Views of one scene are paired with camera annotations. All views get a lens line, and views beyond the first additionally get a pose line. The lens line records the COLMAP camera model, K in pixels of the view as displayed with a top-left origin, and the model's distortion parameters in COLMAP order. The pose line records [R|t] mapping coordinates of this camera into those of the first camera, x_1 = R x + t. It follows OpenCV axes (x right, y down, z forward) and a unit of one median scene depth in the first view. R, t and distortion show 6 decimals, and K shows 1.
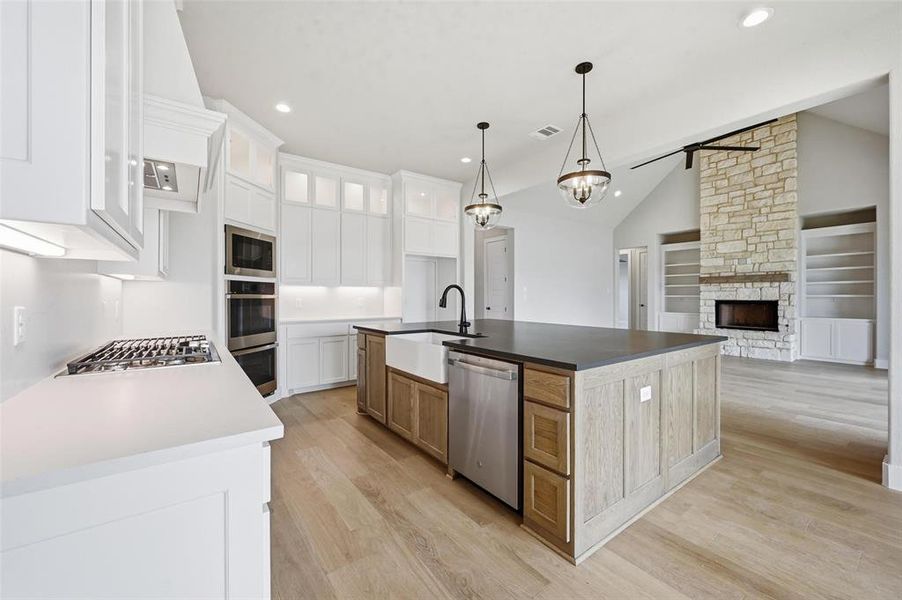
lens RADIAL K [[359.8, 0, 449.4], [0, 359.8, 298.5], [0, 0, 1]] dist [-0.000926, -0.000062]
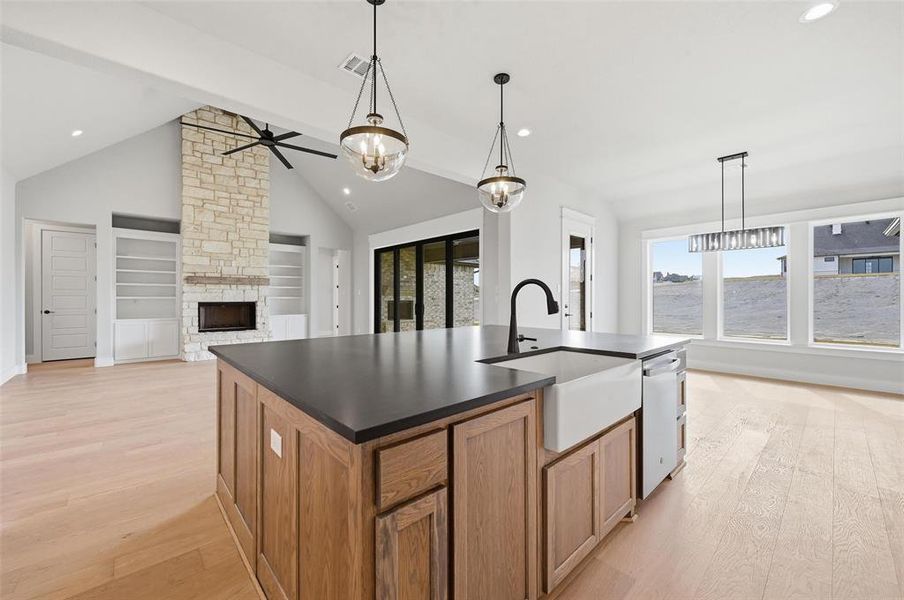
lens RADIAL K [[358.0, 0, 449.2], [0, 358.0, 295.7], [0, 0, 1]] dist [-0.003791, -0.000200]
pose [[-0.113350, 0.008277, 0.993521, -0.370760], [0.004371, 0.999960, -0.007832, -0.002948], [-0.993546, 0.003455, -0.113381, 0.737398]]
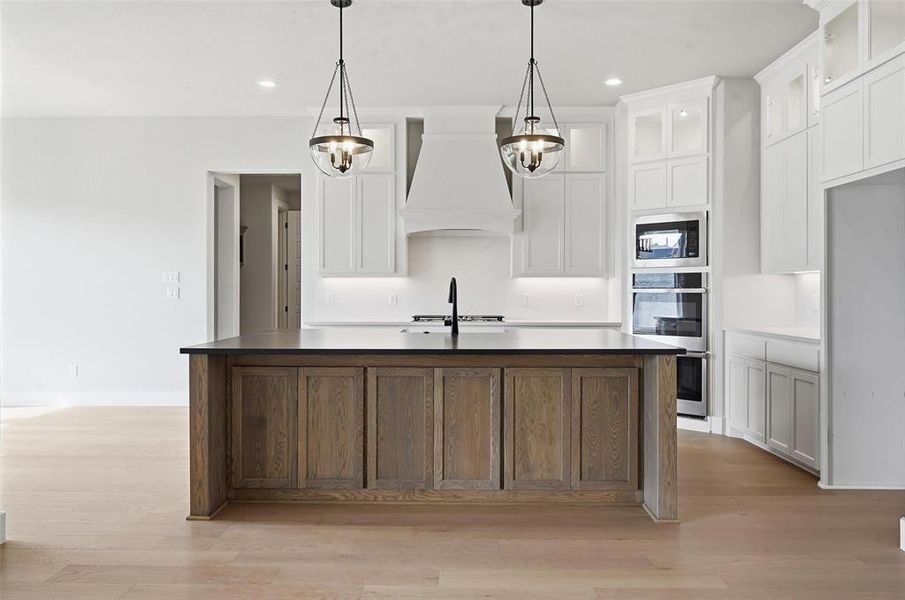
lens RADIAL K [[707.5, 0, 452.8], [0, 707.5, 289.3], [0, 0, 1]] dist [-0.002149, -0.001029]
pose [[-0.598291, 0.002587, -0.801275, 0.853424], [-0.003623, 0.999976, 0.005934, -0.012674], [0.801271, 0.006454, -0.598267, 1.234454]]
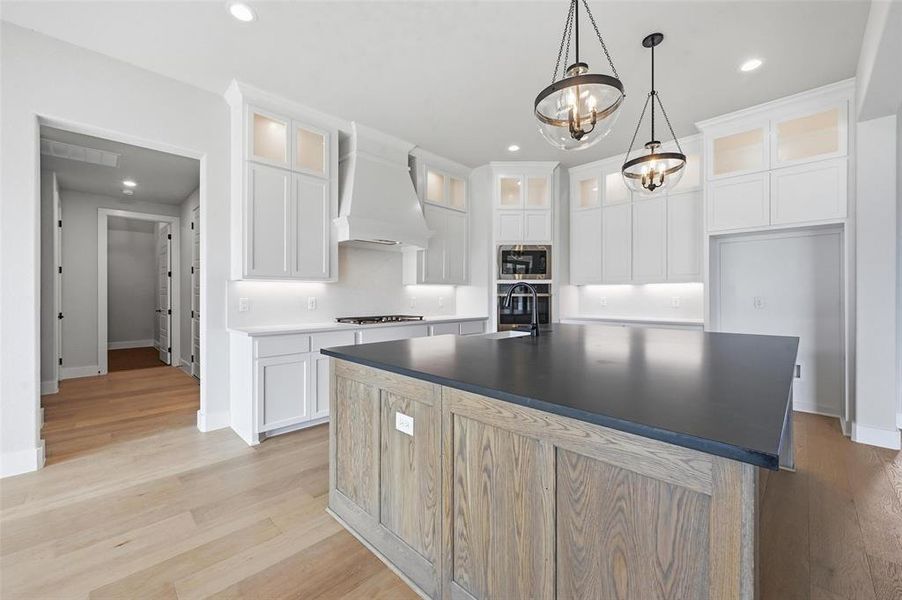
lens RADIAL K [[359.8, 0, 449.4], [0, 359.8, 298.5], [0, 0, 1]] dist [-0.000926, -0.000062]
pose [[0.152040, 0.008668, -0.988336, 0.548335], [-0.004087, 0.999959, 0.008141, -0.001793], [0.988366, 0.002802, 0.152069, 0.410045]]
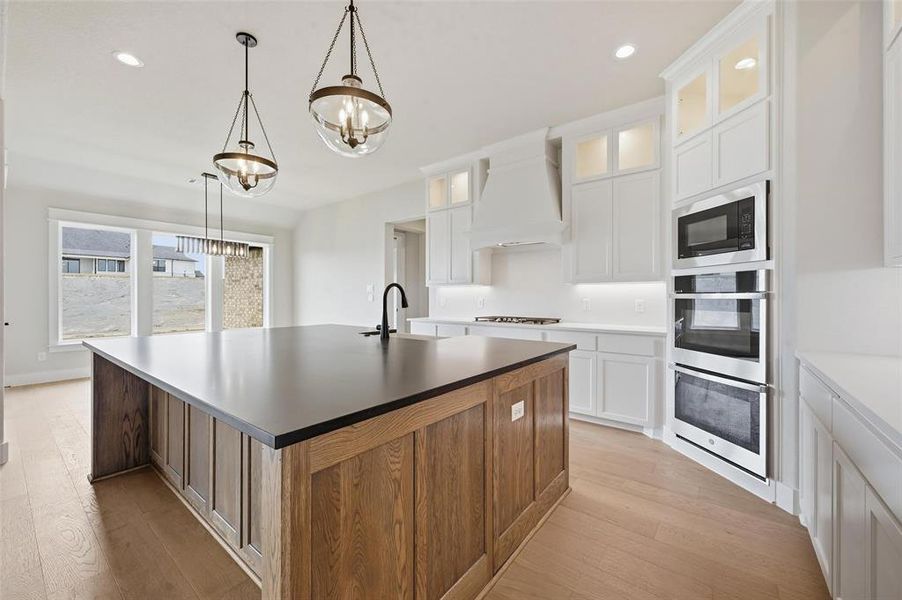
lens RADIAL K [[357.2, 0, 448.2], [0, 357.2, 295.7], [0, 0, 1]] dist [-0.003791, -0.000200]
pose [[-0.961827, 0.000445, -0.273656, 0.080147], [-0.000326, 0.999996, 0.002772, -0.005619], [0.273656, 0.002755, -0.961824, 1.157229]]
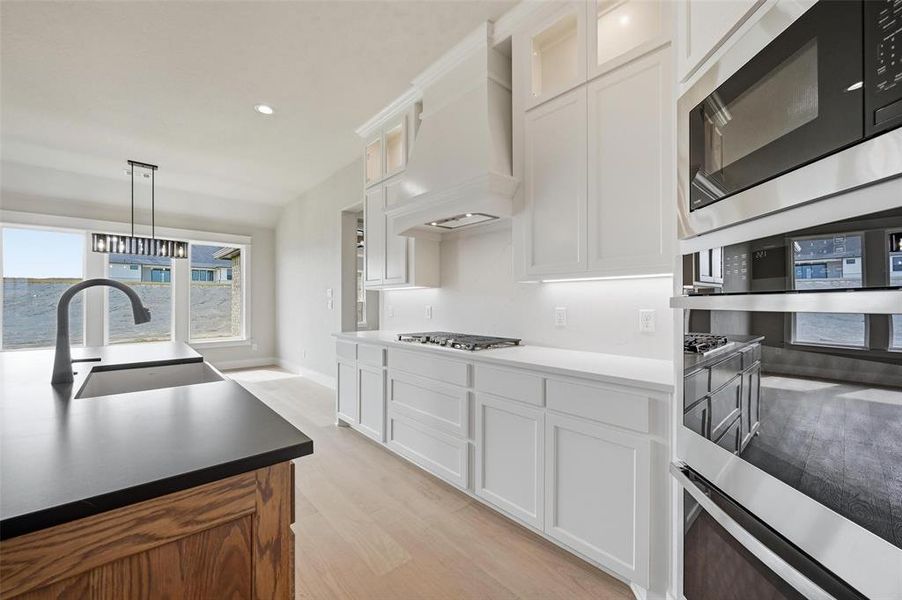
lens RADIAL K [[359.8, 0, 449.4], [0, 359.8, 298.5], [0, 0, 1]] dist [-0.000926, -0.000062]
pose [[-0.995266, 0.002928, -0.097145, -0.249025], [0.003502, 0.999977, -0.005742, -0.005147], [0.097126, -0.006055, -0.995254, 0.928830]]
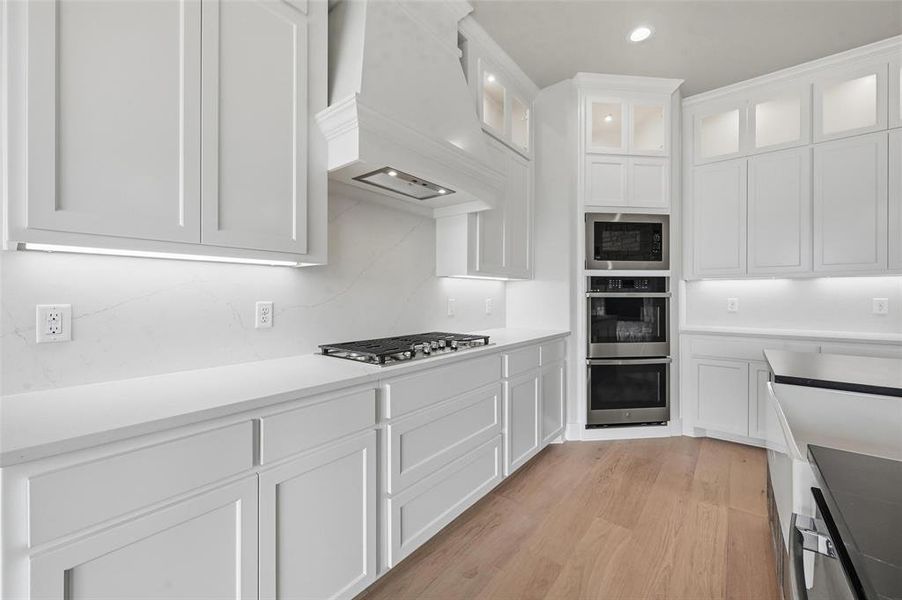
lens RADIAL K [[357.2, 0, 448.2], [0, 357.2, 295.7], [0, 0, 1]] dist [-0.003791, -0.000200]
pose [[0.257194, 0.002000, -0.966358, 0.092798], [-0.004810, 0.999988, 0.000789, -0.001837], [0.966348, 0.004445, 0.257201, 0.314576]]
